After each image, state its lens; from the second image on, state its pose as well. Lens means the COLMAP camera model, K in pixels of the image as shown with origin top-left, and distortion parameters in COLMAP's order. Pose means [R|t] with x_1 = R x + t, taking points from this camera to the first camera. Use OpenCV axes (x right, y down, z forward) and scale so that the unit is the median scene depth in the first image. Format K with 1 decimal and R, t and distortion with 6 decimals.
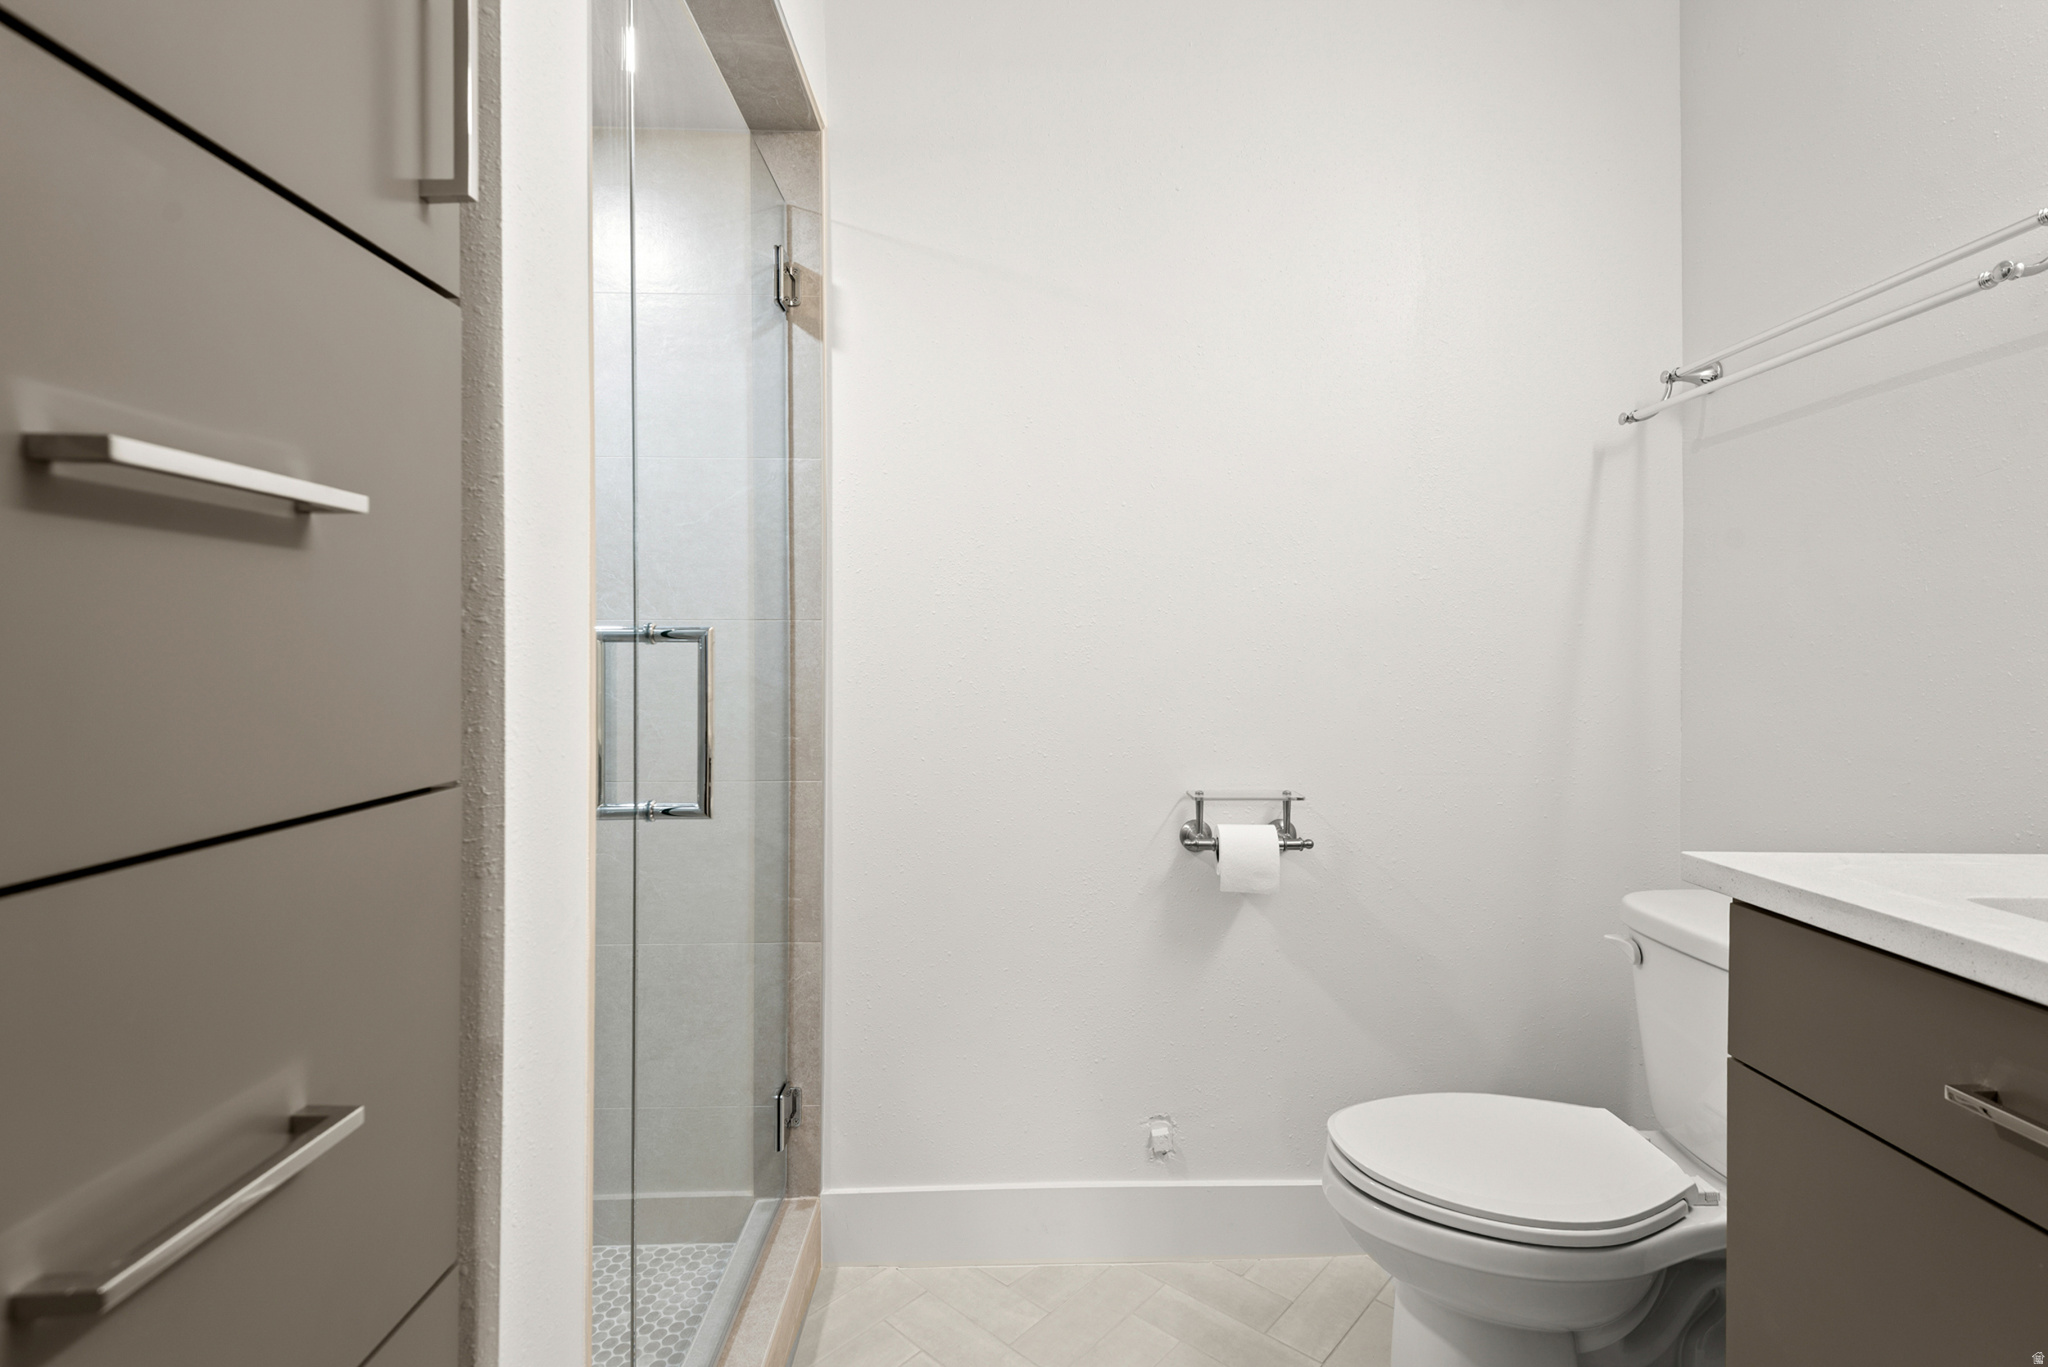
lens RADIAL K [[933.1, 0, 1036.8], [0, 933.1, 690.1], [0, 0, 1]] dist [0.035642, -0.020482]
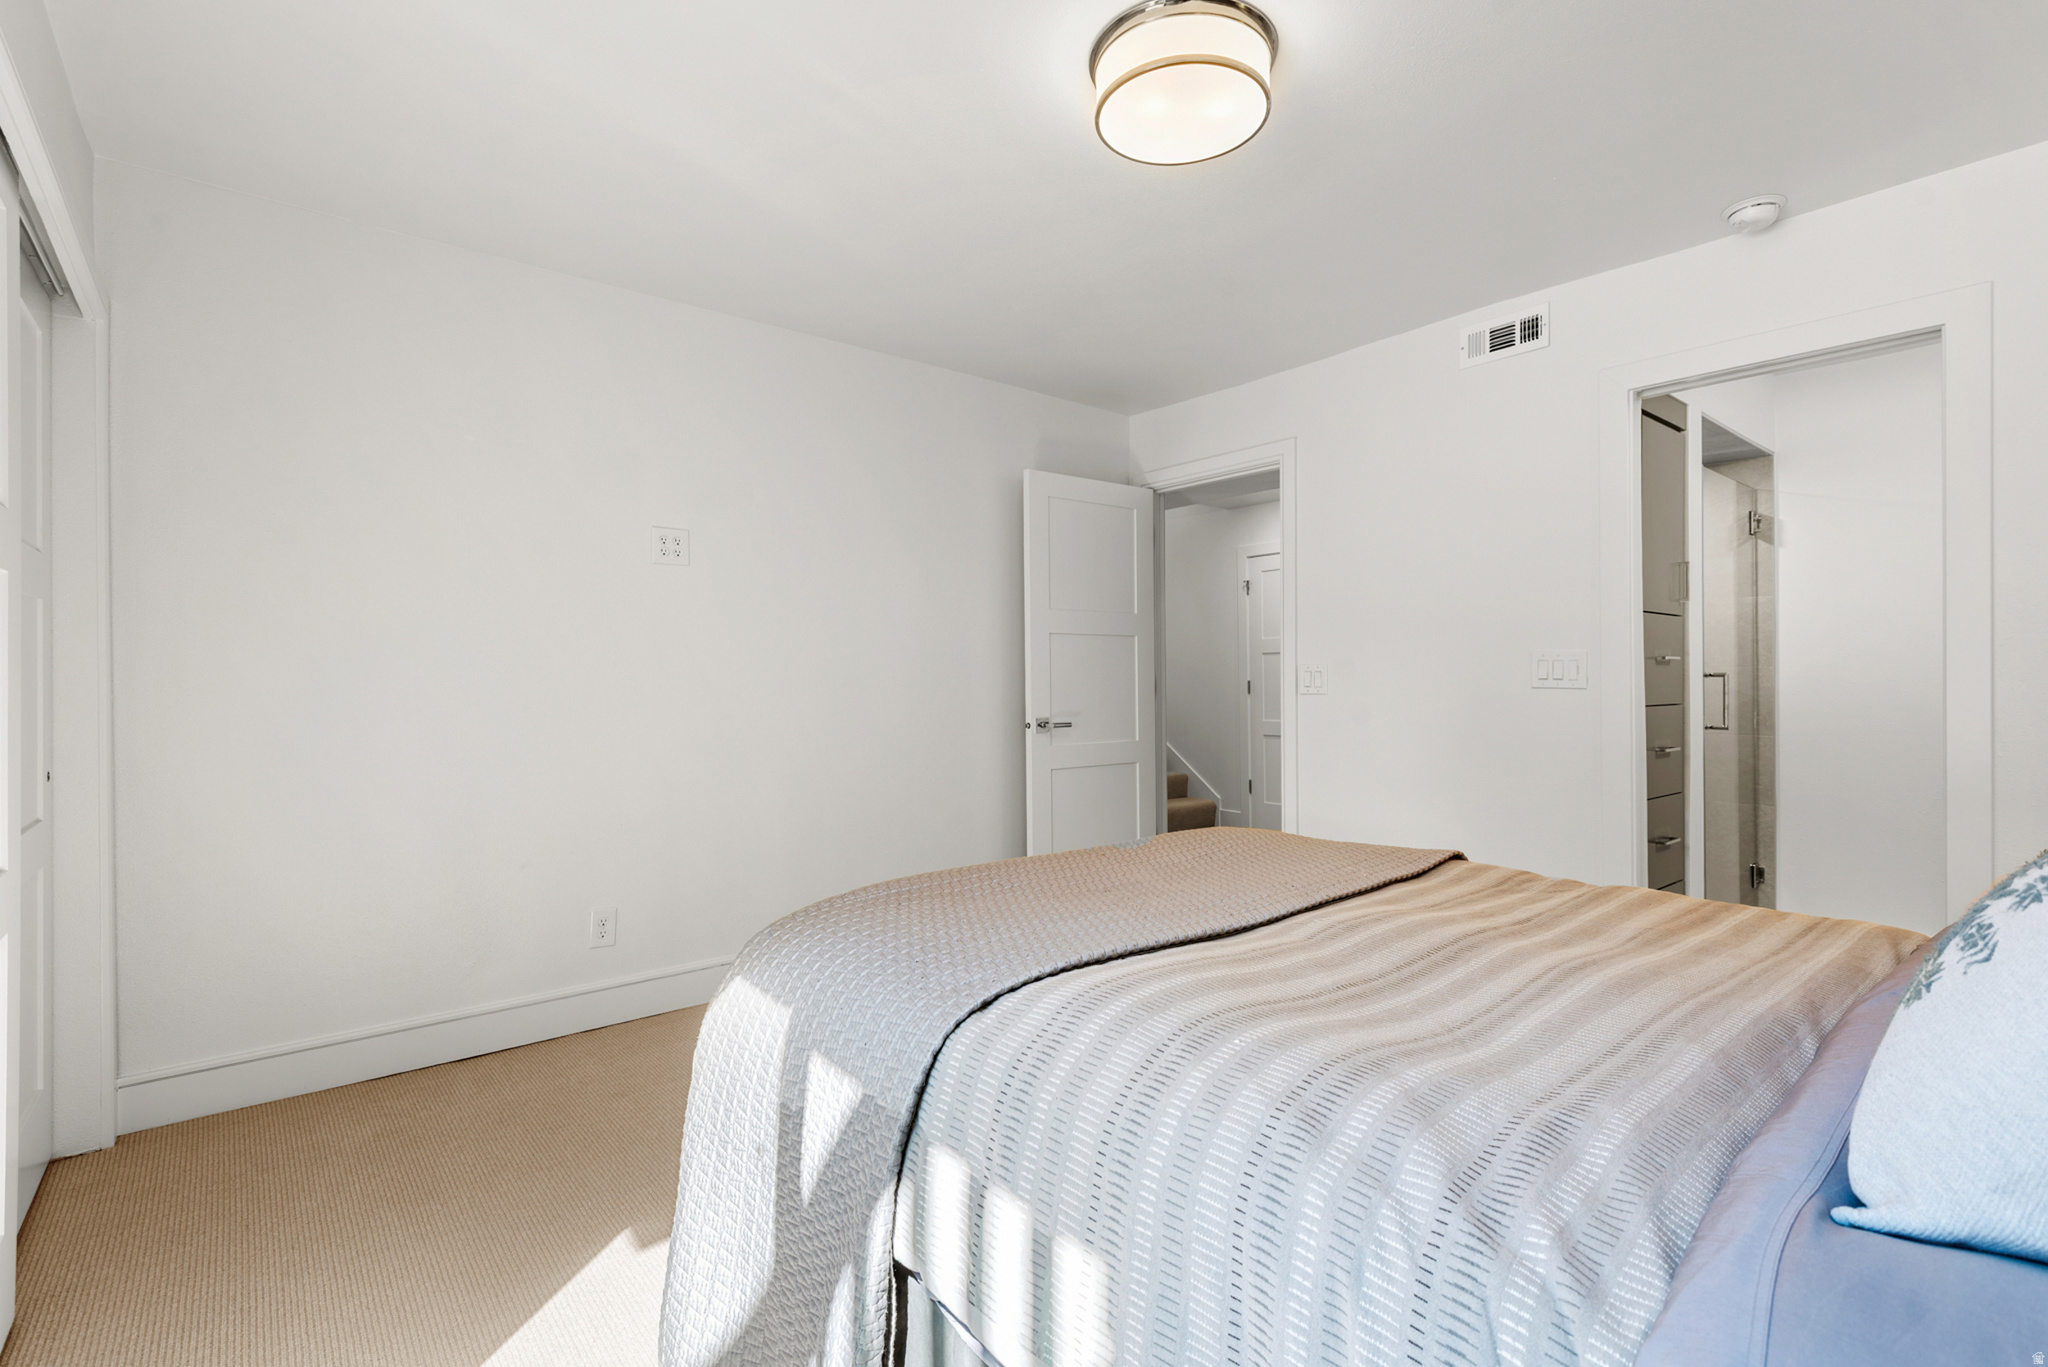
lens RADIAL K [[933.1, 0, 1036.8], [0, 933.1, 690.1], [0, 0, 1]] dist [0.035642, -0.020482]
pose [[0.620165, -0.010931, -0.784395, 0.470689], [-0.014653, 0.999567, -0.025515, 0.071483], [0.784335, 0.027317, 0.619736, -1.857103]]
